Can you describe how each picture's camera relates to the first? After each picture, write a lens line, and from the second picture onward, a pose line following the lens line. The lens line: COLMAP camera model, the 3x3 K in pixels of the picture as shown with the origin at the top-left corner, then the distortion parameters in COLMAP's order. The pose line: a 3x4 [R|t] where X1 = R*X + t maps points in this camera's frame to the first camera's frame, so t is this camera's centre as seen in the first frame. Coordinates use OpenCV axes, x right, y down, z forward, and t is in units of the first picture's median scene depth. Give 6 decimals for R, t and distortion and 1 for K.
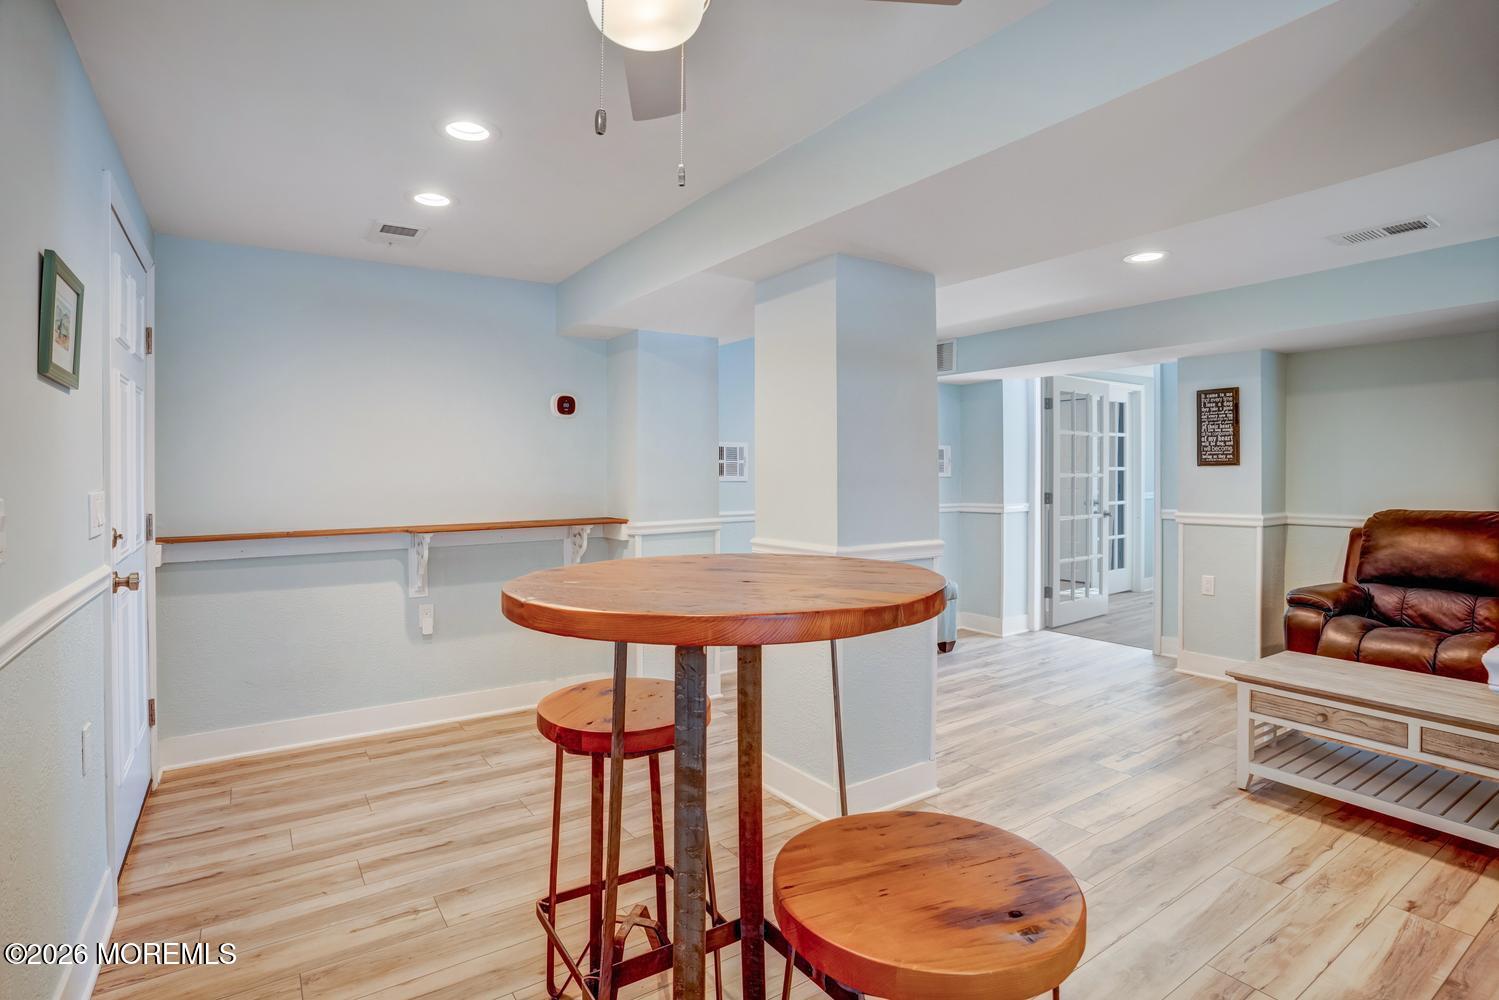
lens RADIAL K [[777.0, 0, 754.8], [0, 777.0, 487.6], [0, 0, 1]] dist [-0.055648, 0.029034]
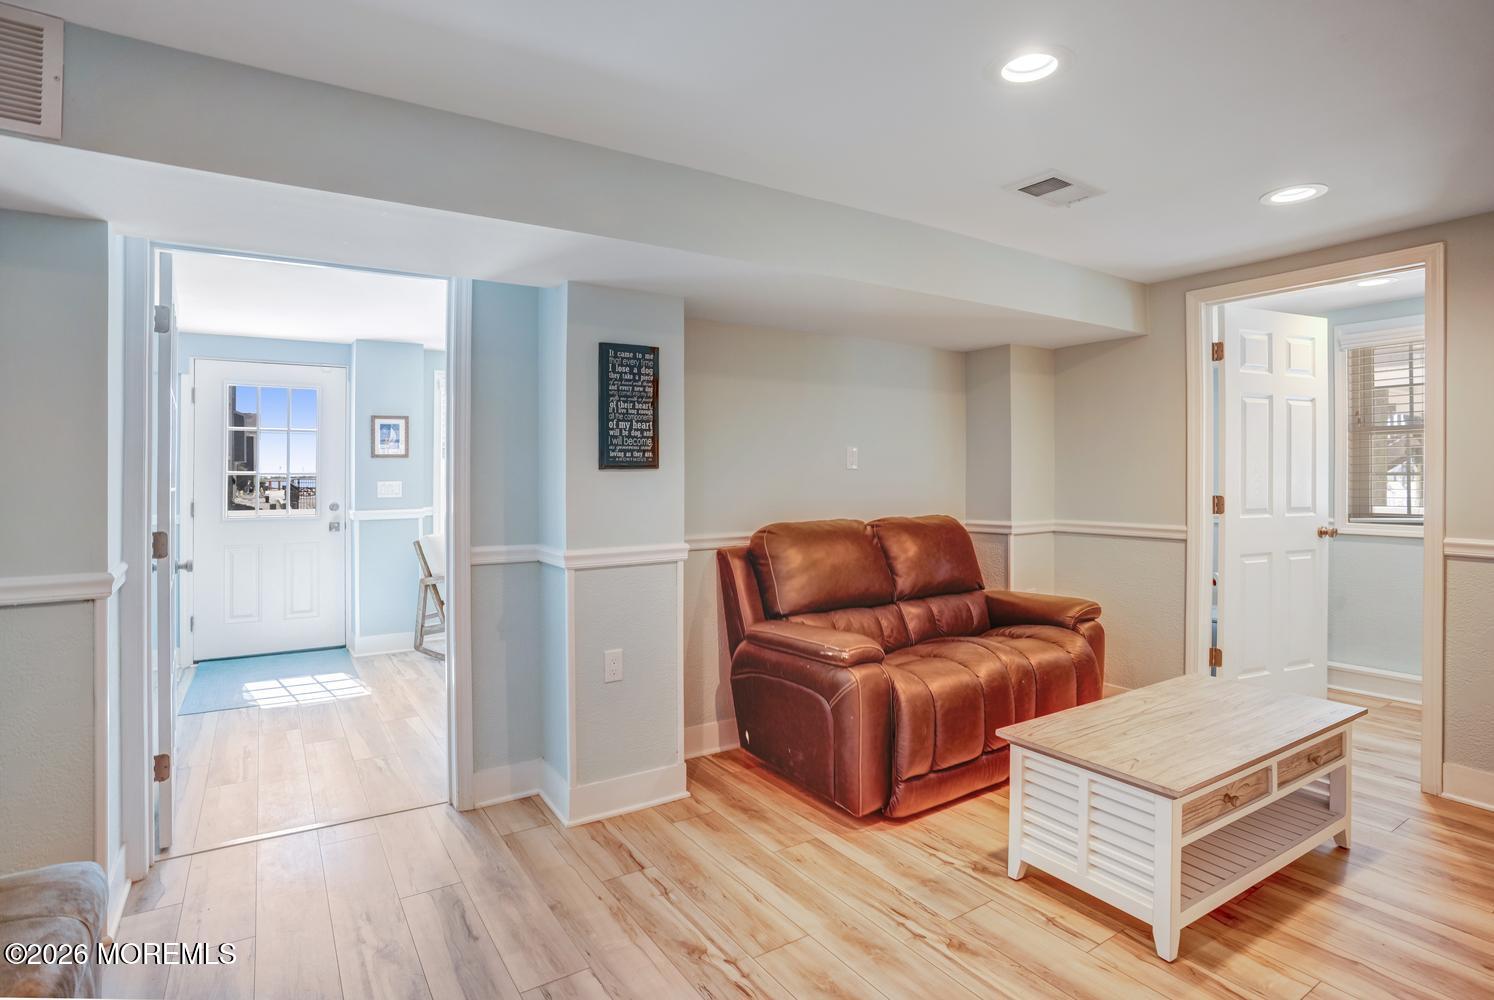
lens RADIAL K [[774.4, 0, 761.6], [0, 774.4, 472.9], [0, 0, 1]] dist [-0.055648, 0.029034]
pose [[0.032951, 0.001611, 0.999456, -0.017365], [0.024512, 0.999697, -0.002419, -0.021954], [-0.999156, 0.024578, 0.032901, 0.906394]]
